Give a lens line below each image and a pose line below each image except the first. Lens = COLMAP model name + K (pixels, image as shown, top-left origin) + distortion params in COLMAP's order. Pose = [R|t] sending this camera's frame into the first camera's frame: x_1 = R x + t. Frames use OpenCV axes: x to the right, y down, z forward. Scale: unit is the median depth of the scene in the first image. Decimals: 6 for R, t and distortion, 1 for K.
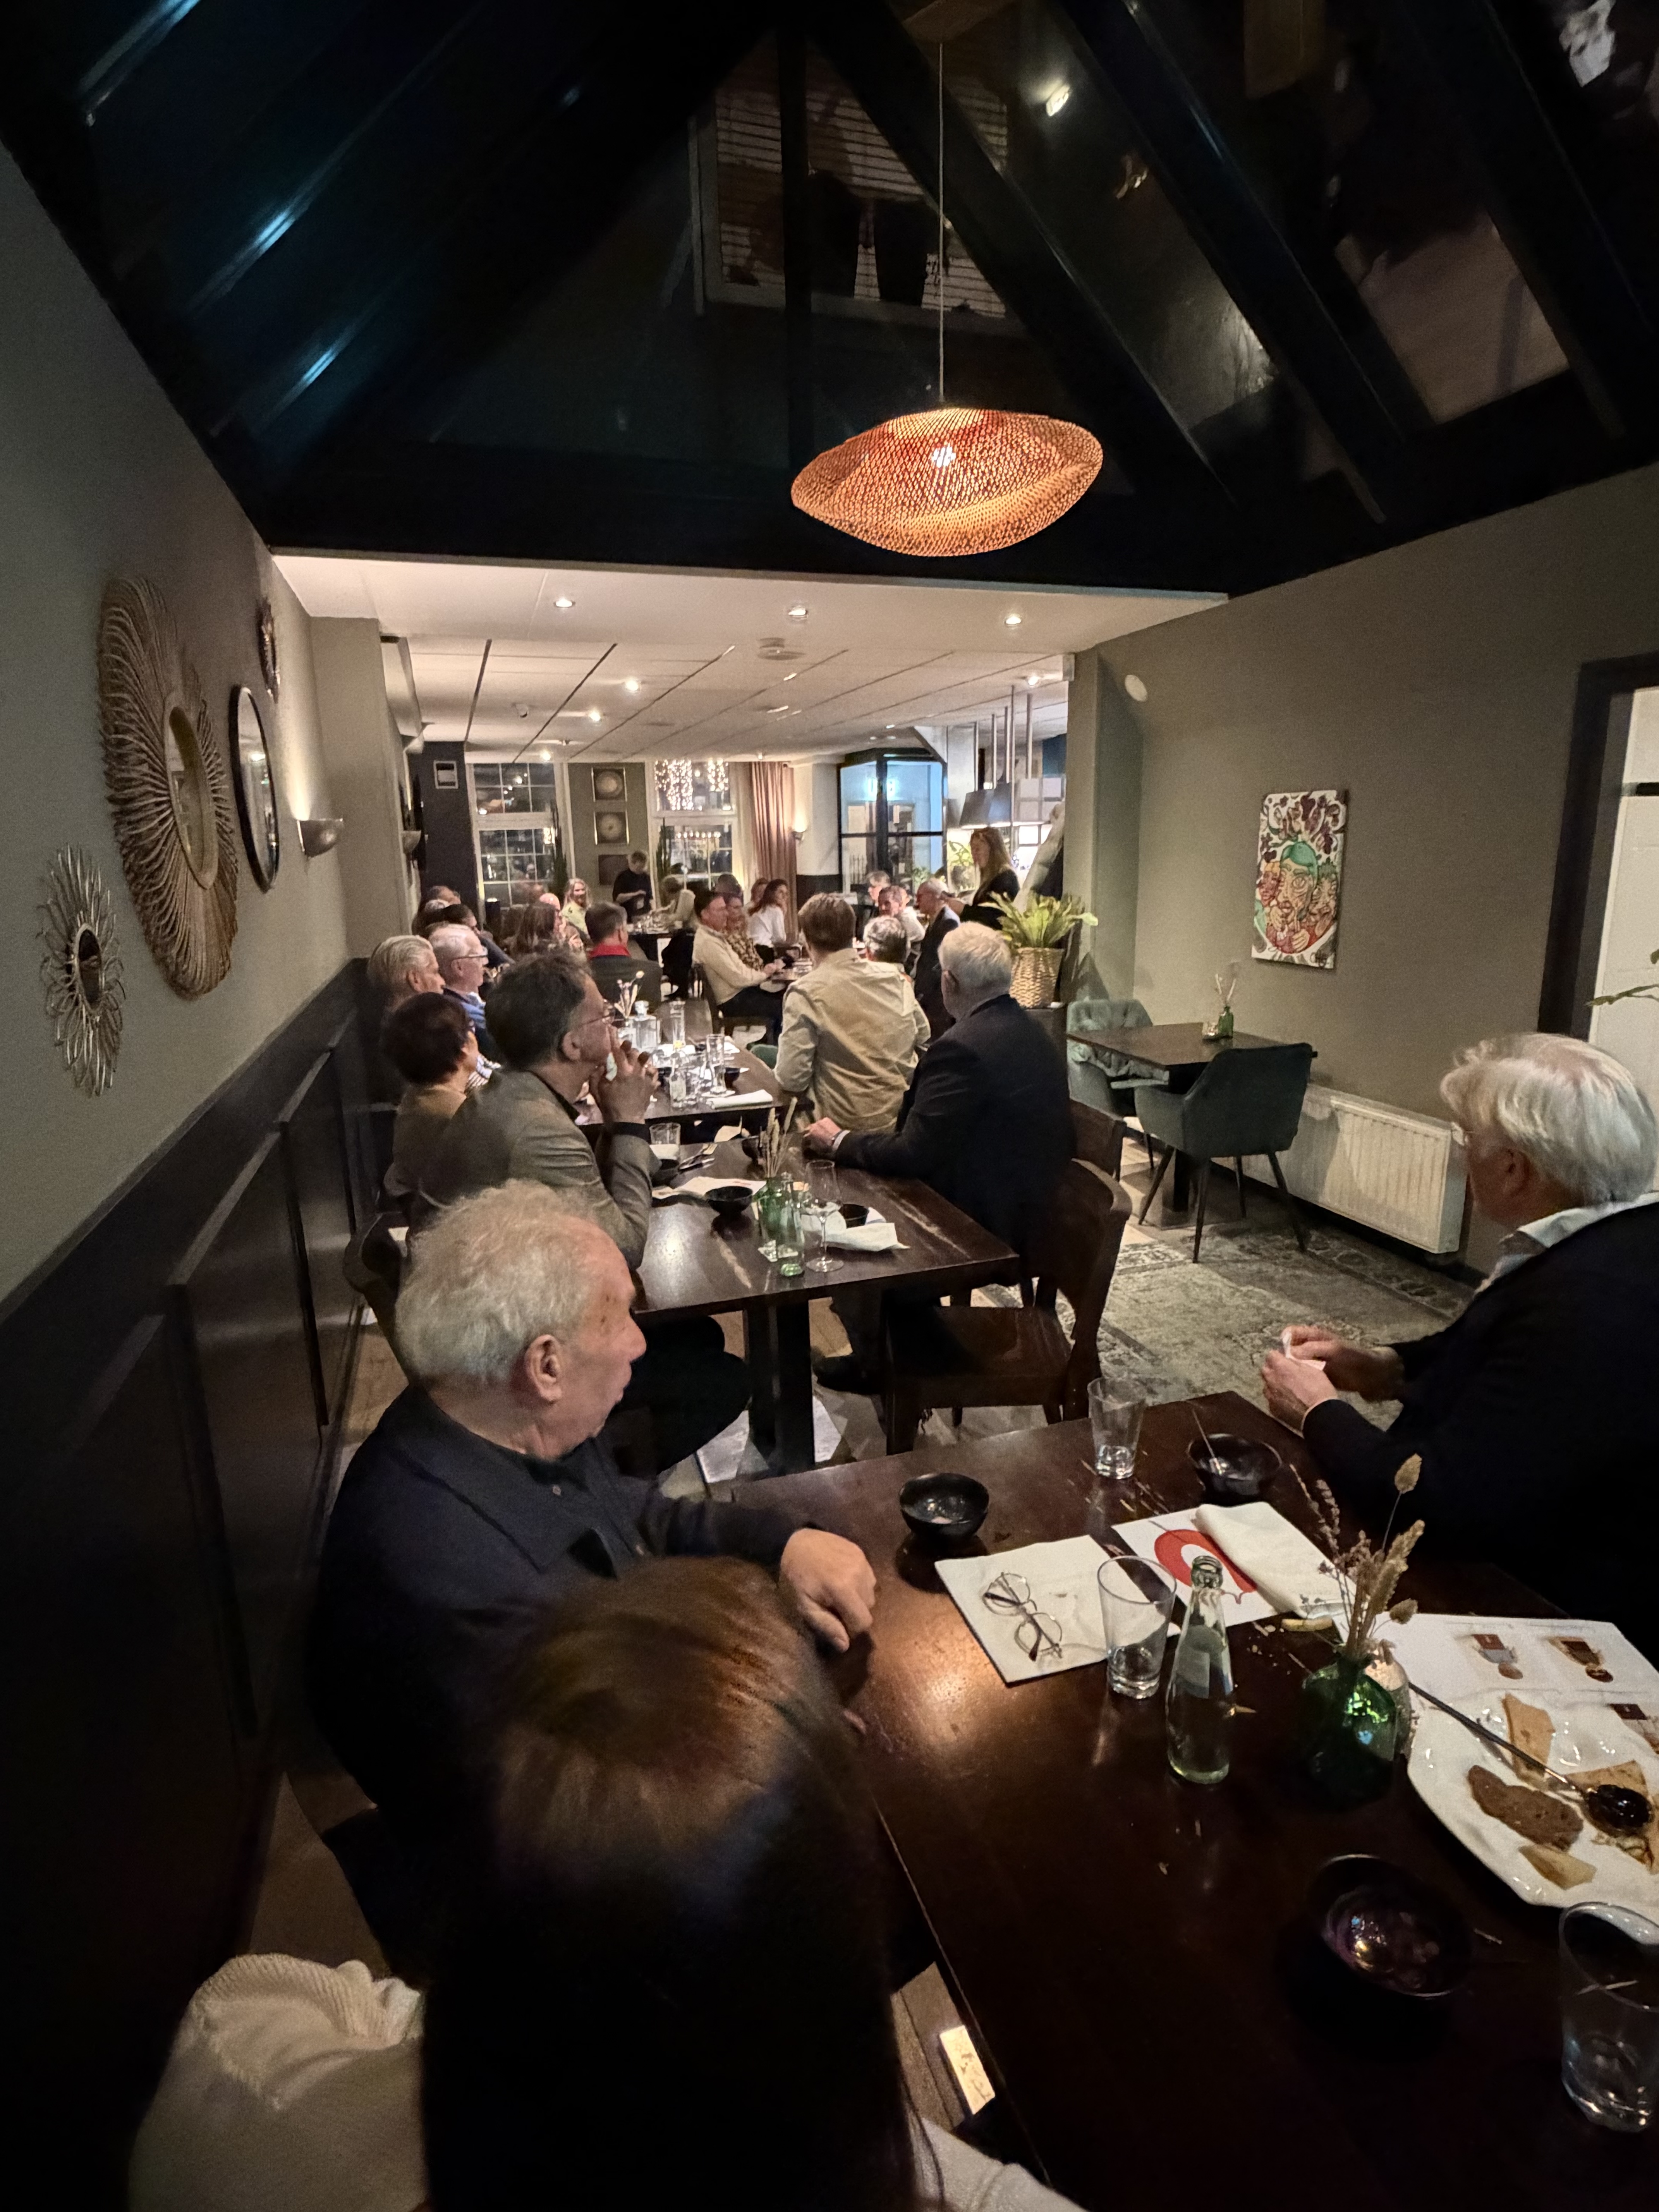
lens RADIAL K [[1150.7, 0, 826.2], [0, 1150.7, 1104.4], [0, 0, 1]] dist [0.004888, 0.003222]
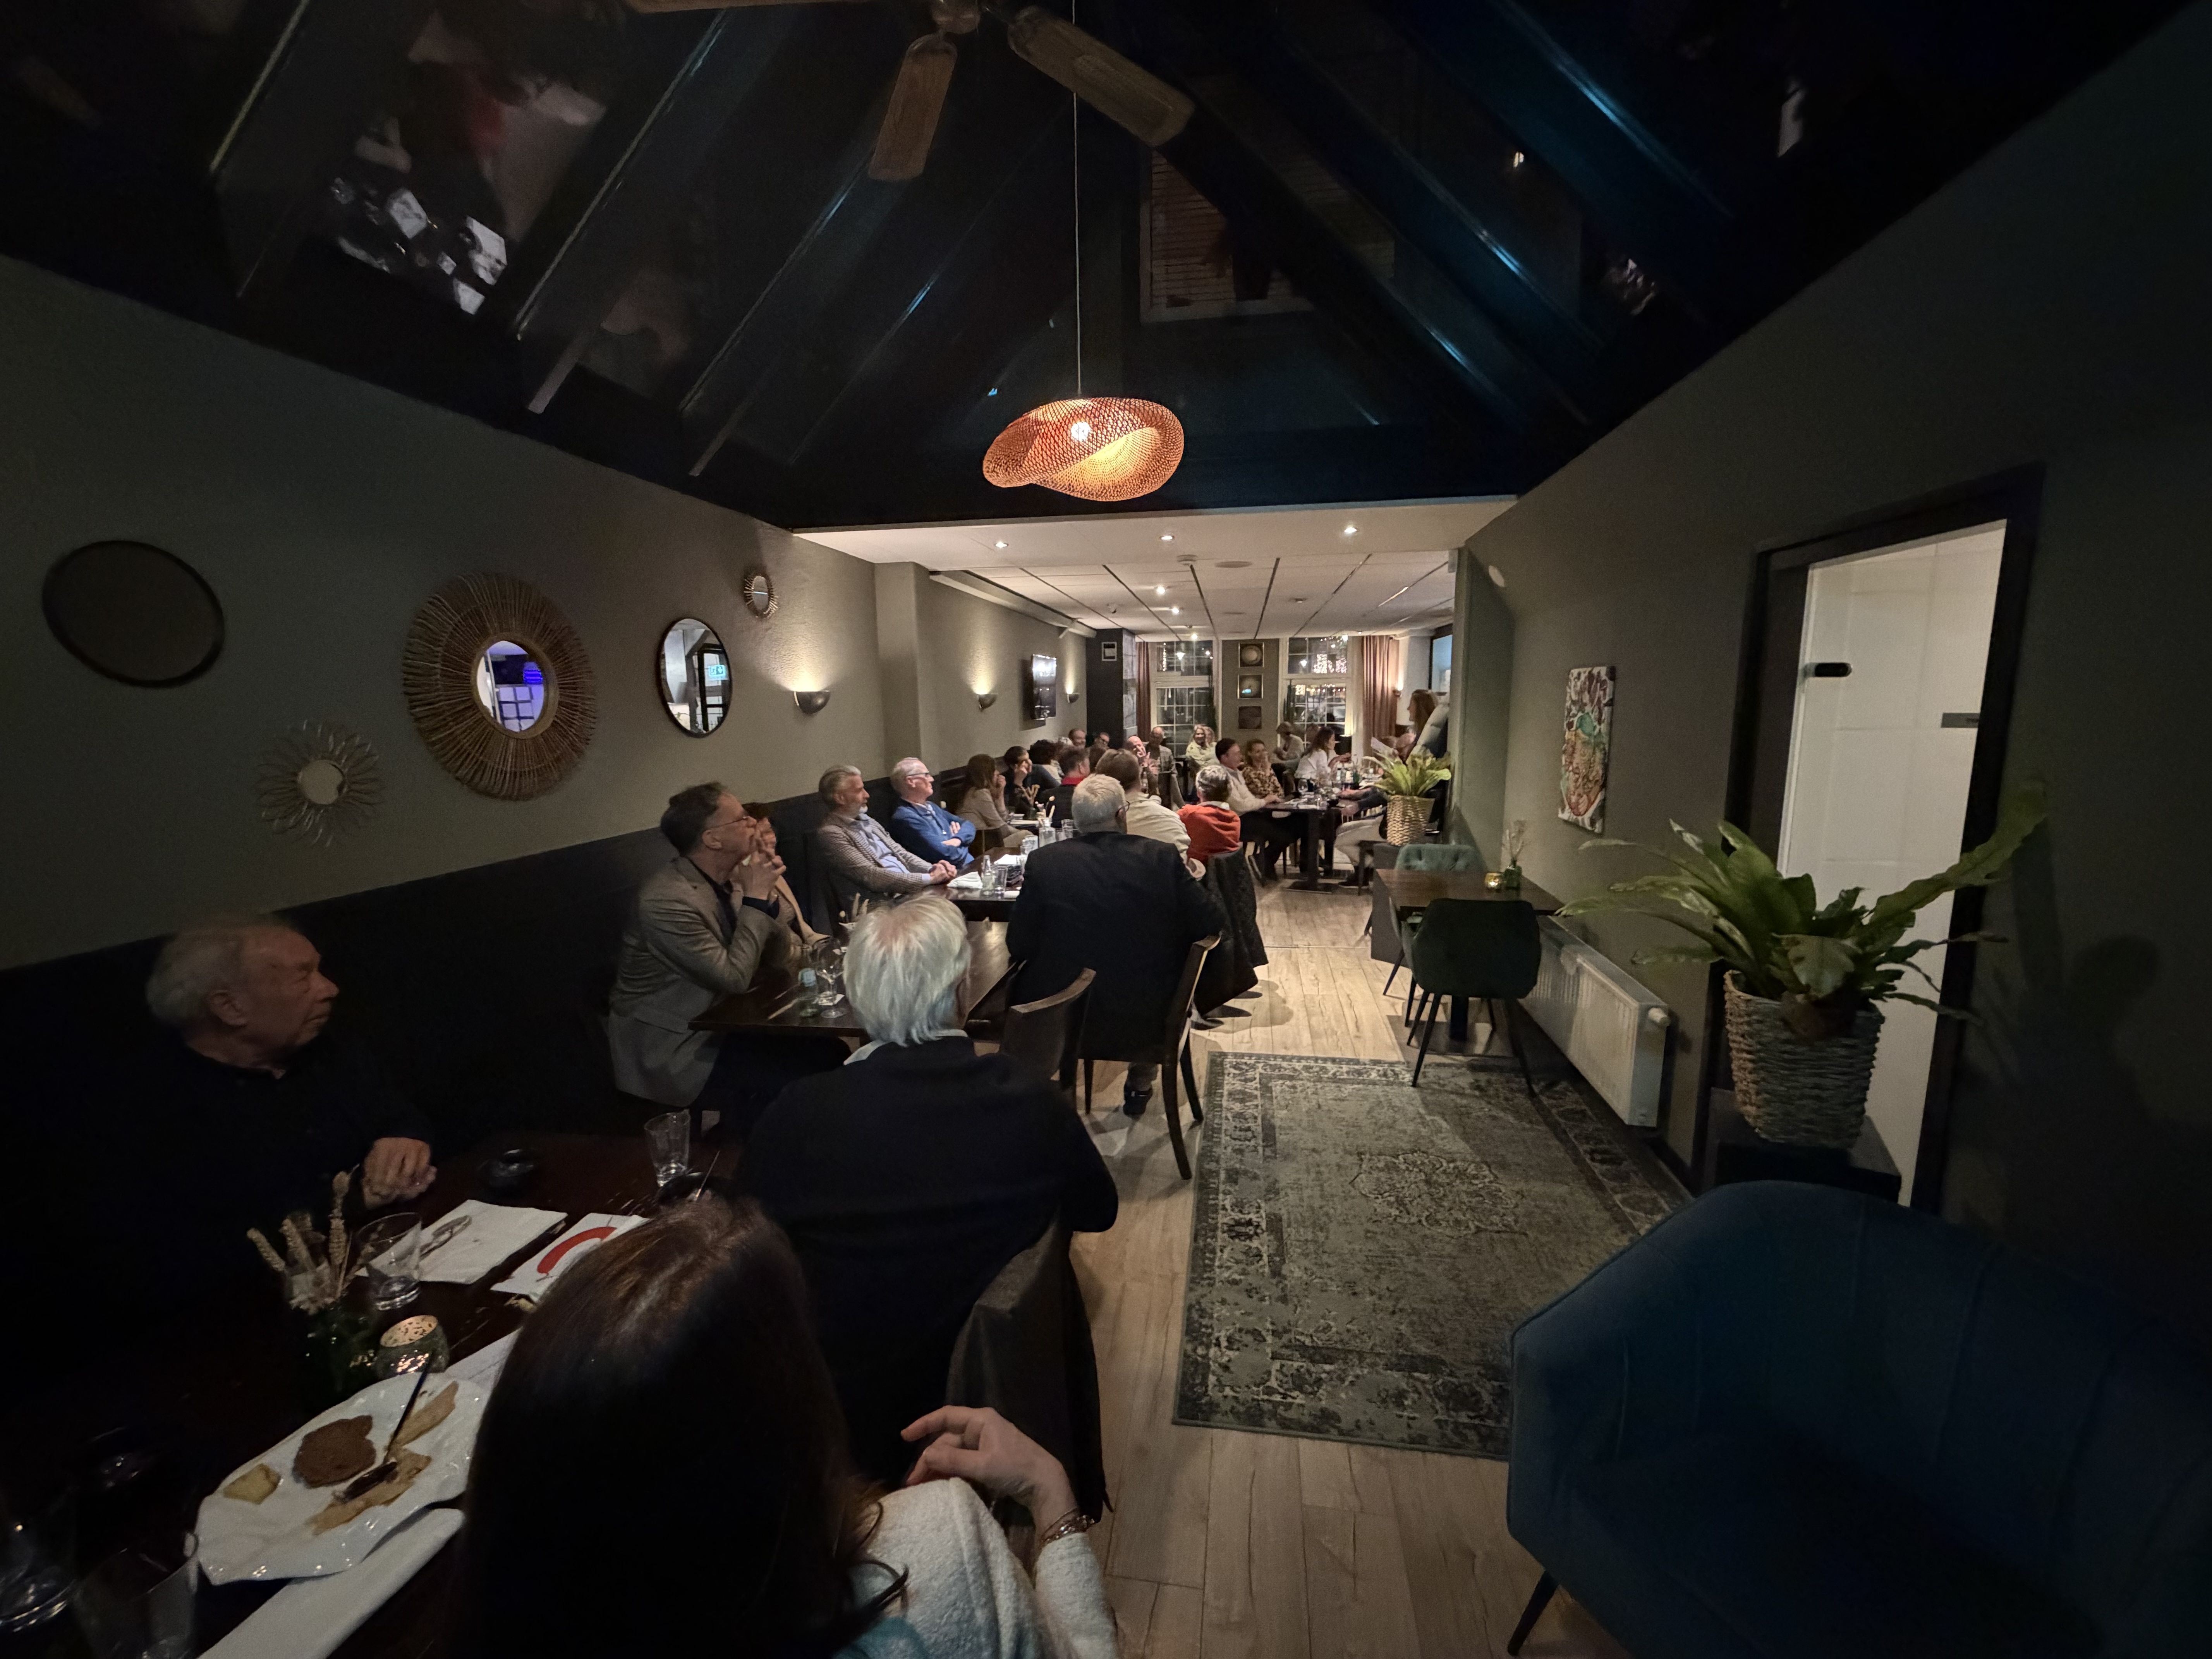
lens RADIAL K [[876.3, 0, 1099.1], [0, 876.3, 832.3], [0, 0, 1]] dist [-0.002400, -0.000215]
pose [[0.893266, 0.077152, -0.442858, 0.329513], [-0.106633, 0.993410, -0.042018, -0.031304], [0.436698, 0.084757, 0.895607, 0.072816]]
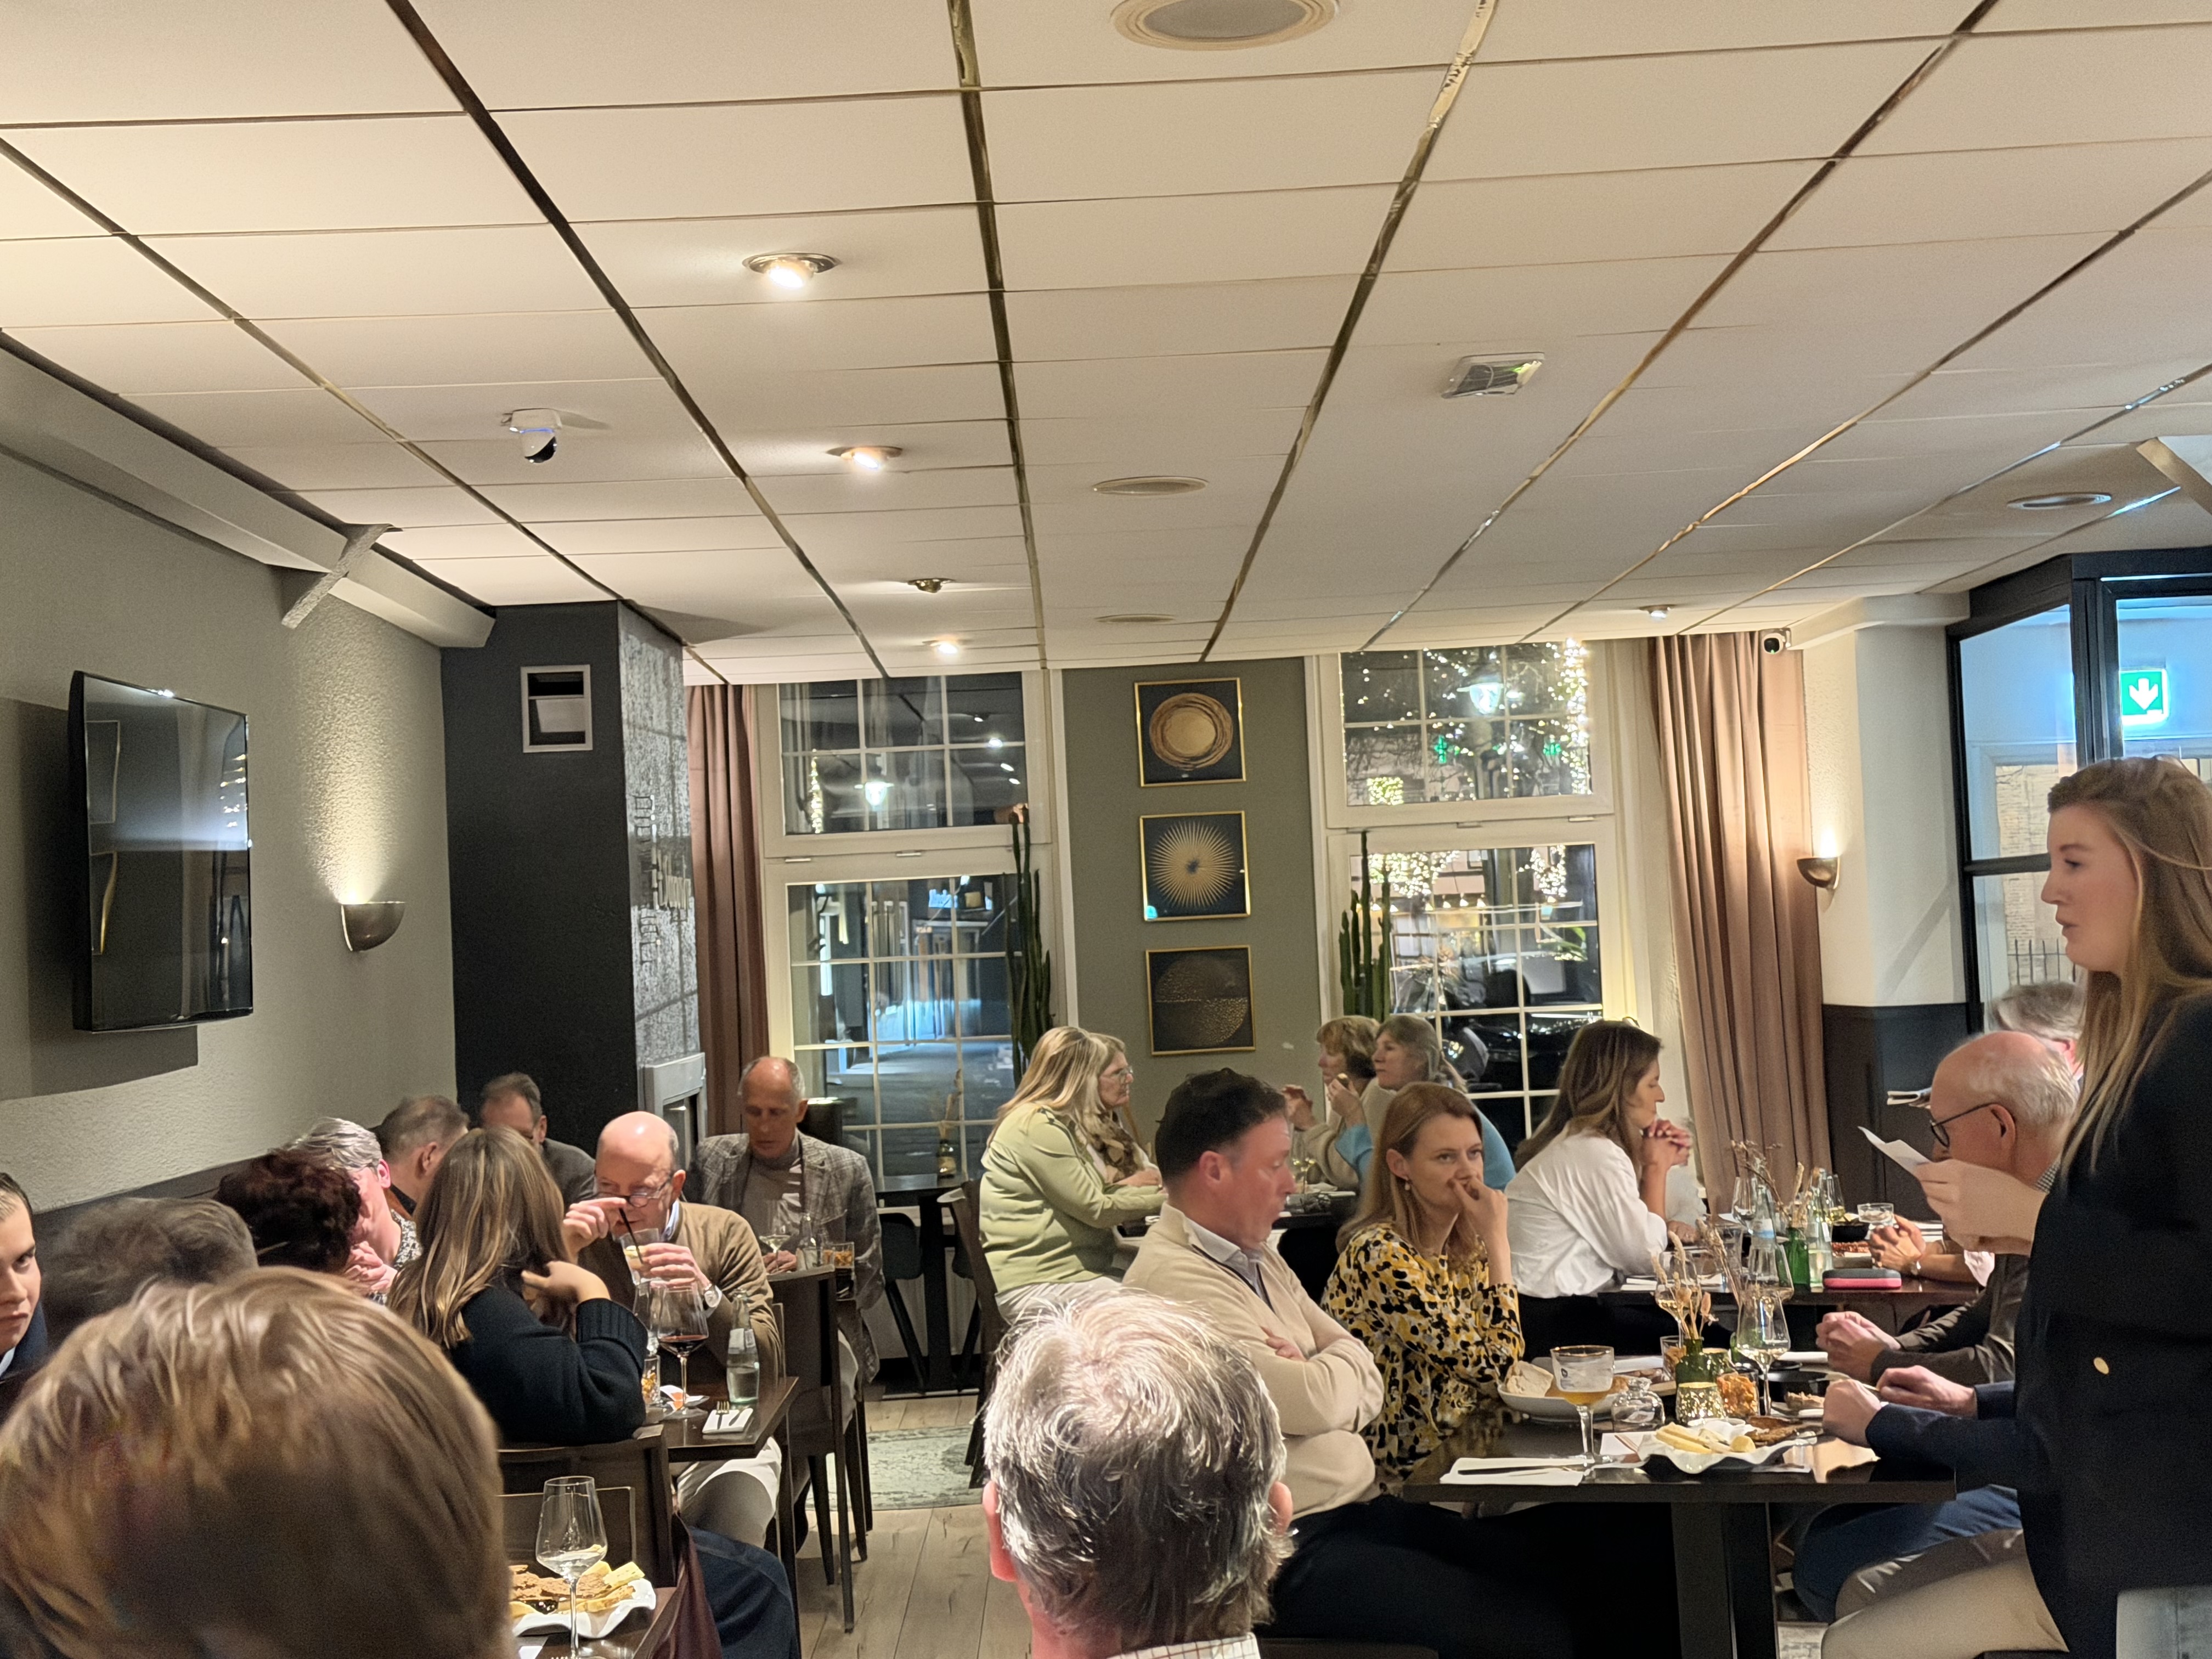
lens RADIAL K [[3204.6, 0, 1097.8], [0, 3204.6, 833.0], [0, 0, 1]] dist [0.157339, 0.000000]
pose [[0.953506, -0.034842, -0.299352, 0.127242], [-0.040503, 0.969469, -0.241848, -0.110502], [0.298639, 0.242728, 0.922983, 0.540534]]
